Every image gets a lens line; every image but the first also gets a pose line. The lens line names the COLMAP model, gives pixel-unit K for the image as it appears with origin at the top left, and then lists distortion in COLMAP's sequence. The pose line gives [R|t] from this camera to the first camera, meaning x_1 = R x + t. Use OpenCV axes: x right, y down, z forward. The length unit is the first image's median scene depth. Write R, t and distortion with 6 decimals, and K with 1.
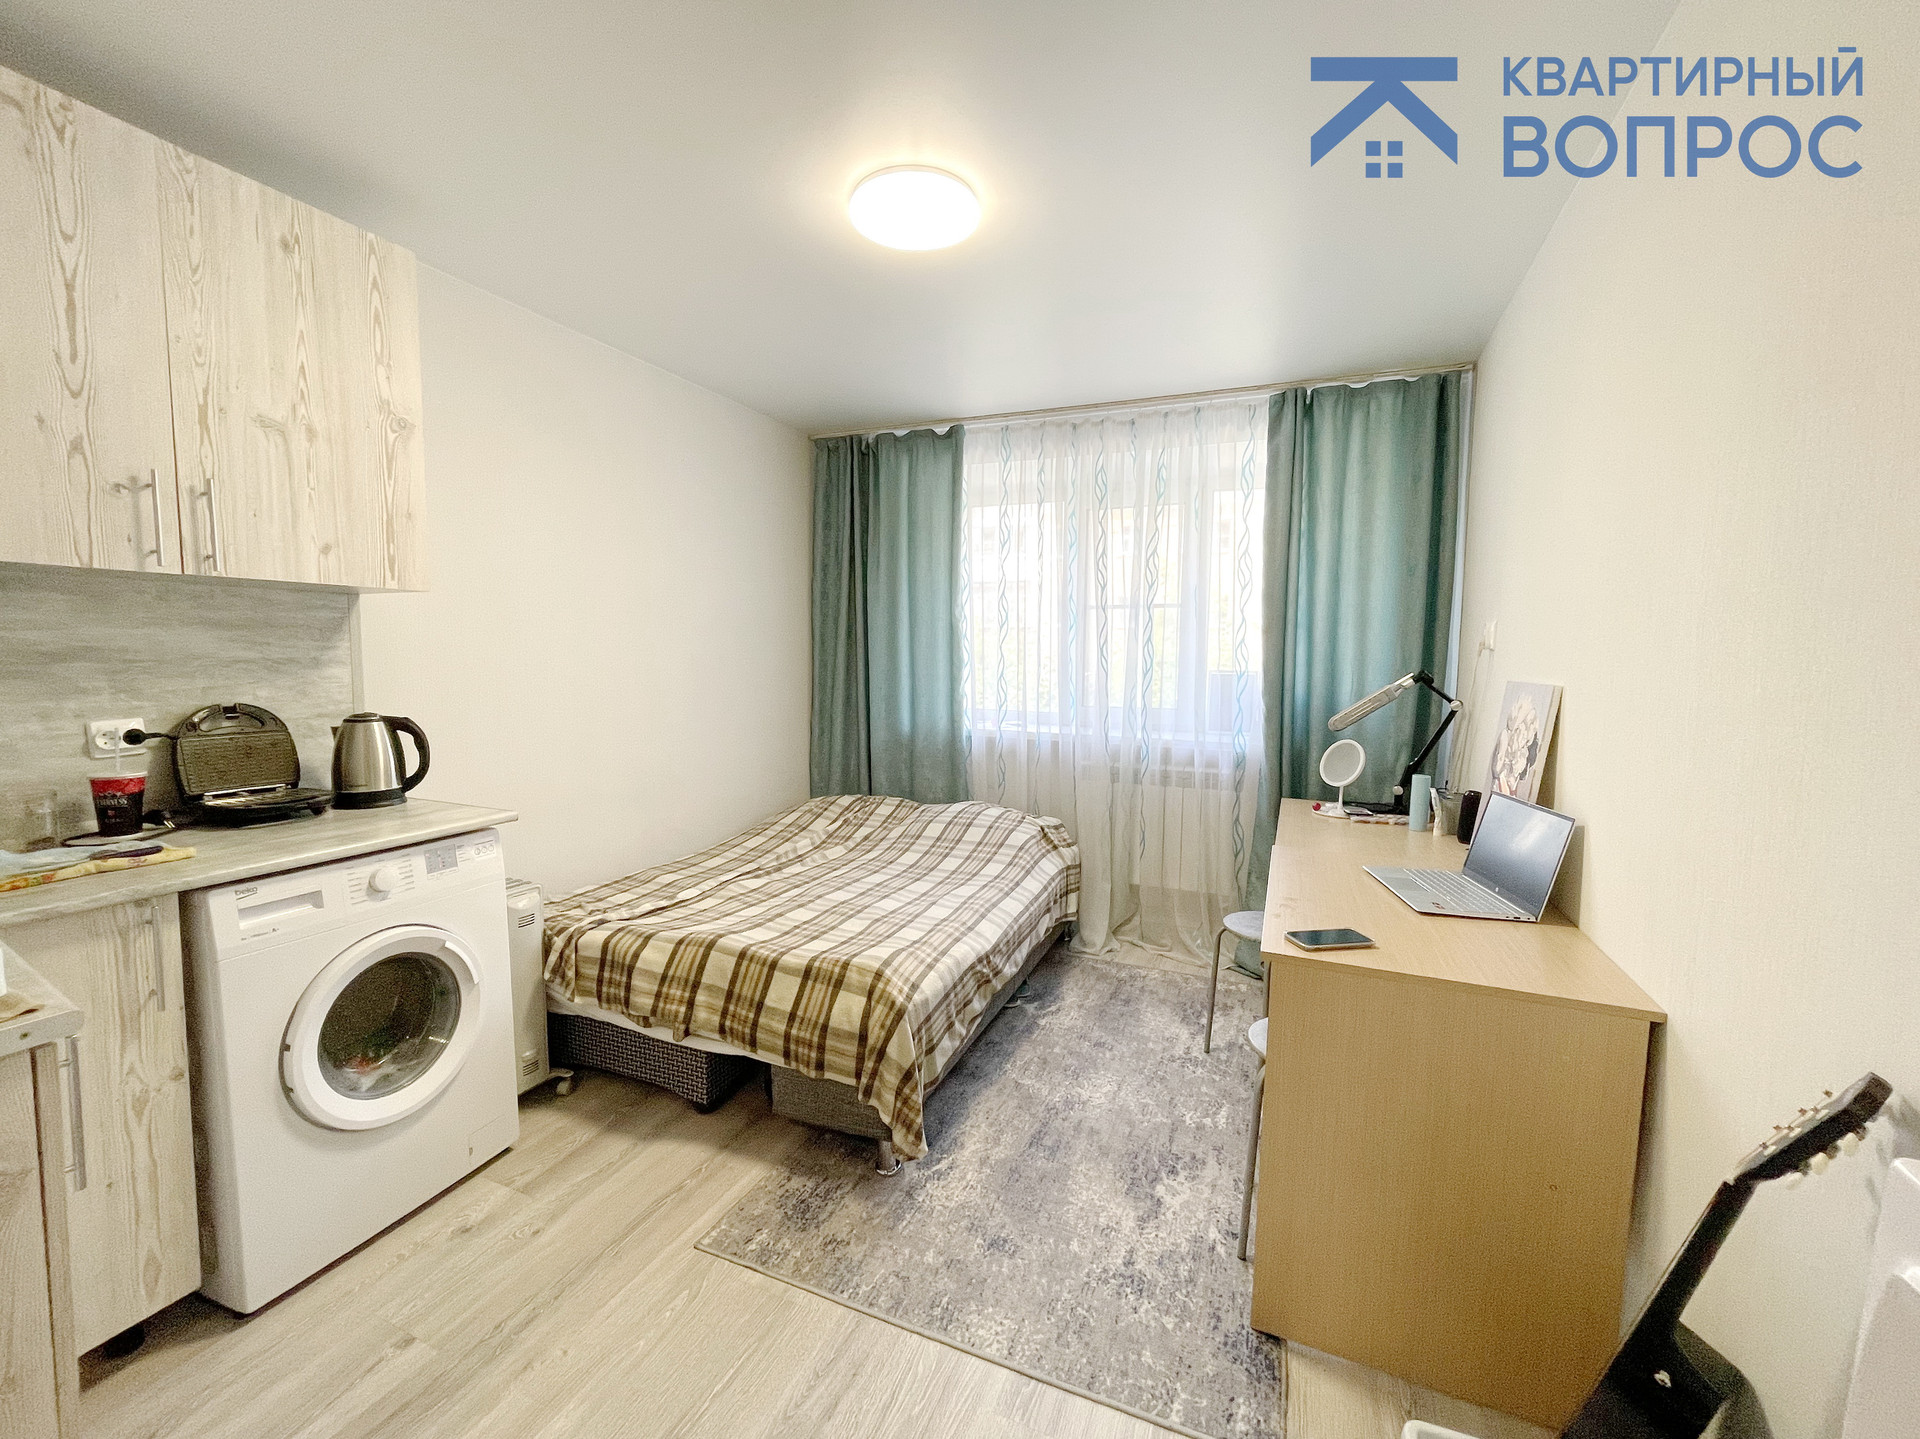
lens RADIAL K [[790.5, 0, 959.1], [0, 790.5, 716.9], [0, 0, 1]] dist [0.000062, 0.000222]
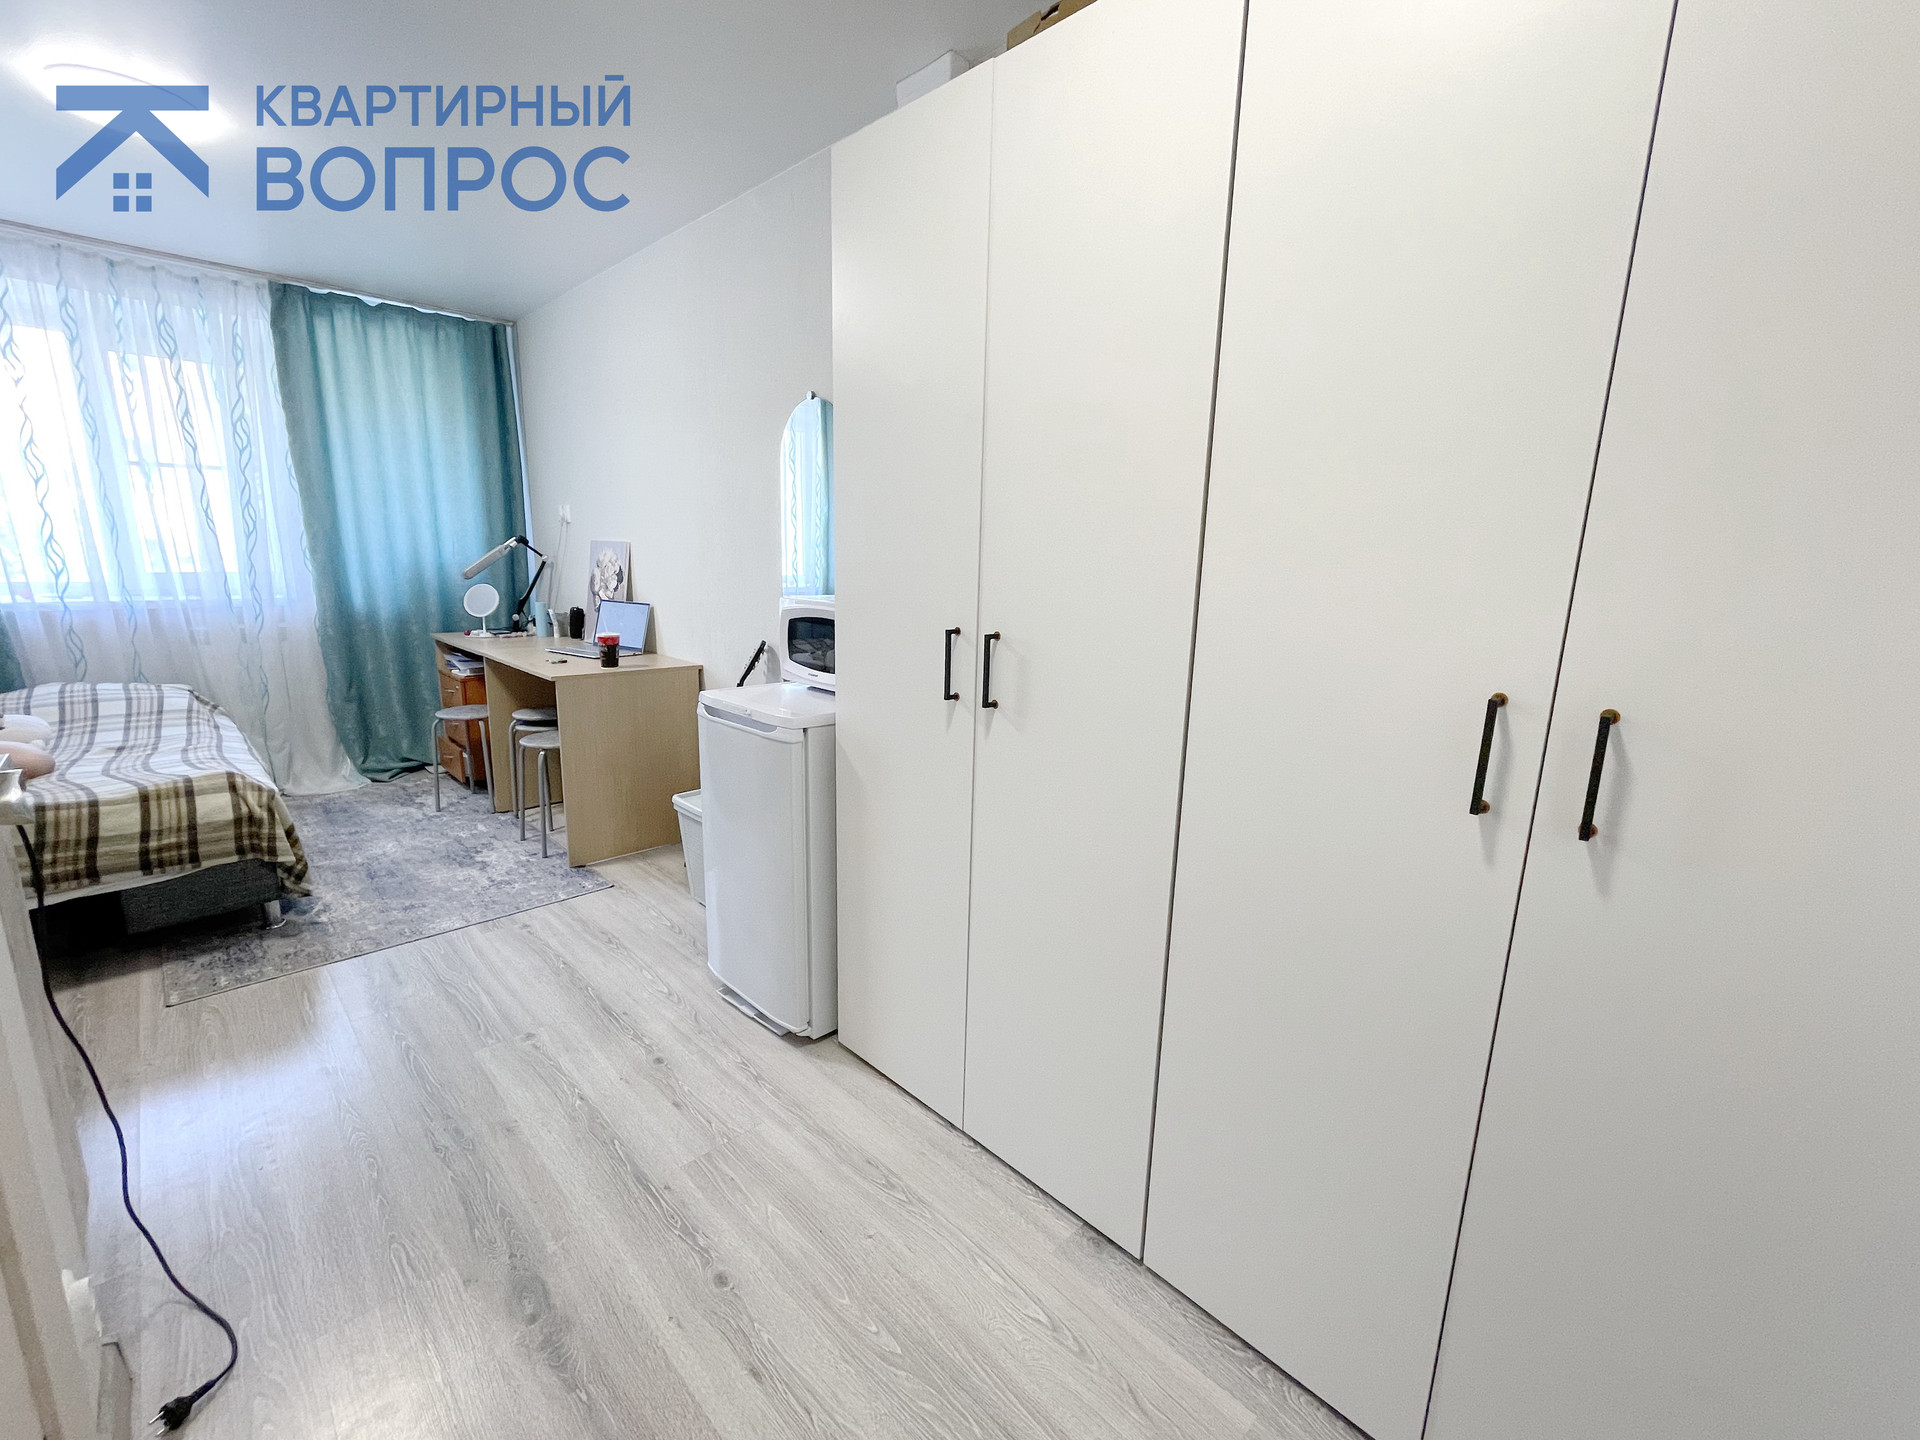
lens RADIAL K [[806.4, 0, 960.0], [0, 806.4, 720.0], [0, 0, 1]] dist [-0.000582, 0.000562]
pose [[0.373843, -0.196244, 0.906493, -0.647515], [0.053377, 0.980292, 0.190207, 0.044349], [-0.925955, -0.022722, 0.376950, -0.420117]]
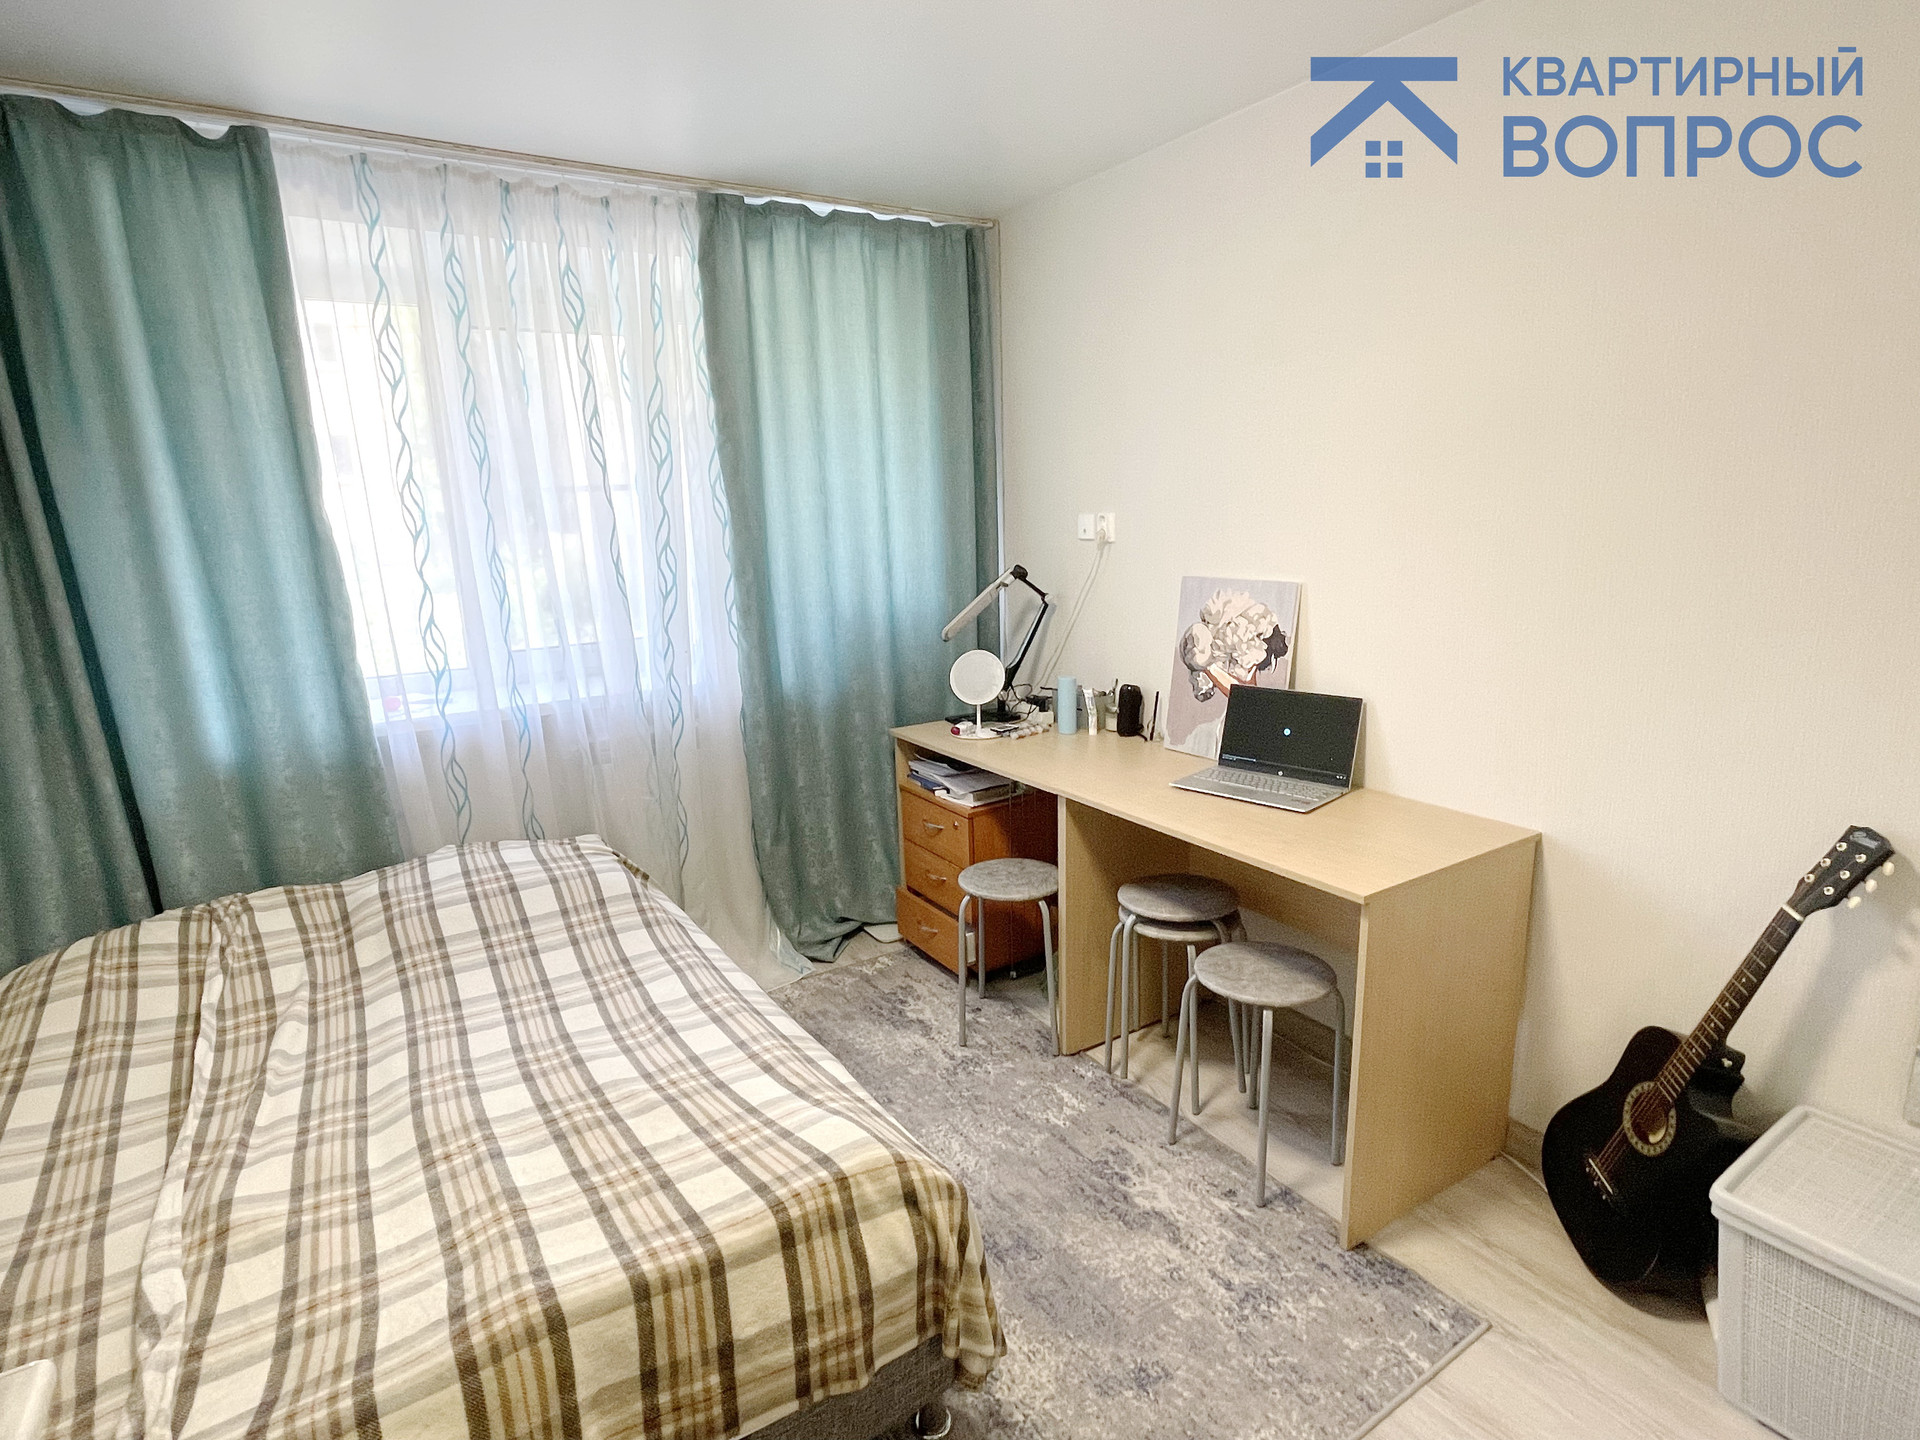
lens RADIAL K [[1003.4, 0, 960.0], [0, 1003.4, 720.0], [0, 0, 1]] dist [-0.000123, -0.000253]
pose [[0.563032, -0.207057, 0.800077, -0.501517], [0.106437, 0.978211, 0.178255, -0.112114], [-0.819553, -0.015206, 0.572802, 0.424090]]
